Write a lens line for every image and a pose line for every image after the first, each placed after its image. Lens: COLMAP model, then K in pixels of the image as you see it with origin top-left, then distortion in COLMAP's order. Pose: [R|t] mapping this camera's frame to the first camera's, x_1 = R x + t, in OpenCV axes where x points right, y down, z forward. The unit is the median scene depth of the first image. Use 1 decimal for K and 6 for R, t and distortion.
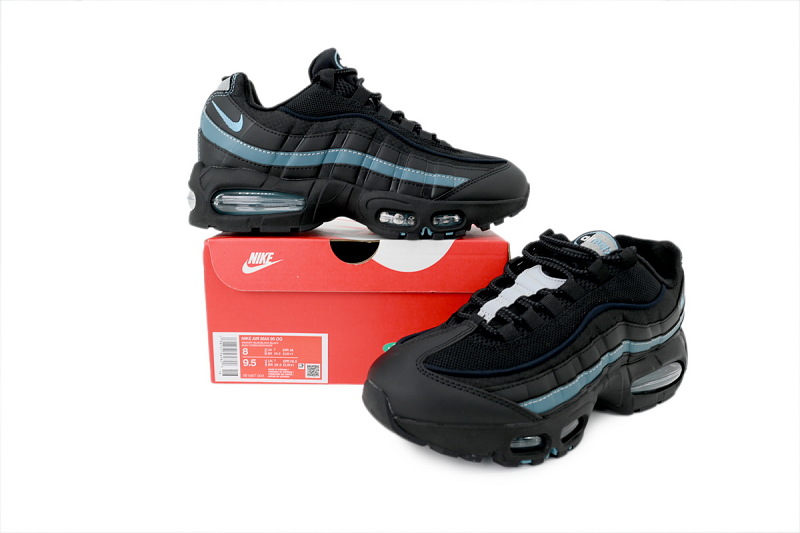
lens RADIAL K [[556.7, 0, 400.0], [0, 556.7, 266.5], [0, 0, 1]] dist [-0.000786, -0.000420]
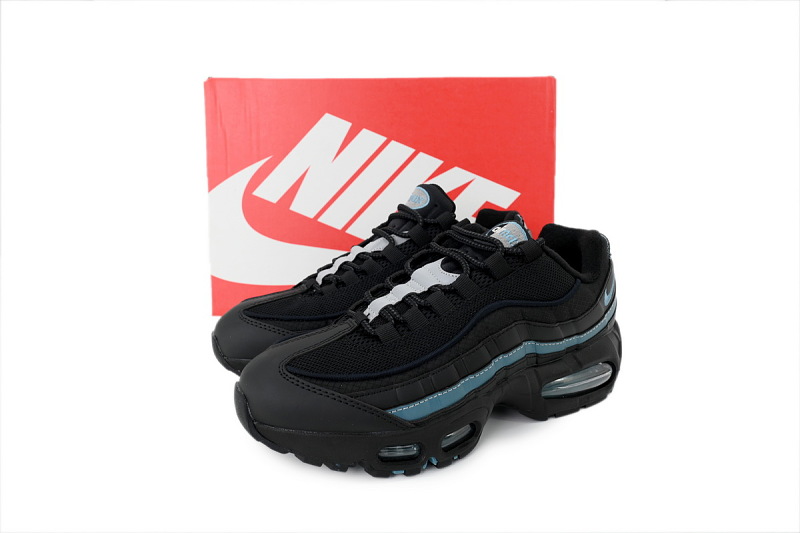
lens RADIAL K [[556.7, 0, 400.0], [0, 556.7, 266.5], [0, 0, 1]] dist [-0.000786, -0.000420]
pose [[0.995672, -0.007439, -0.092639, 0.287904], [0.009745, 0.999653, 0.024464, -0.013727], [0.092425, -0.025261, 0.995399, 0.076049]]
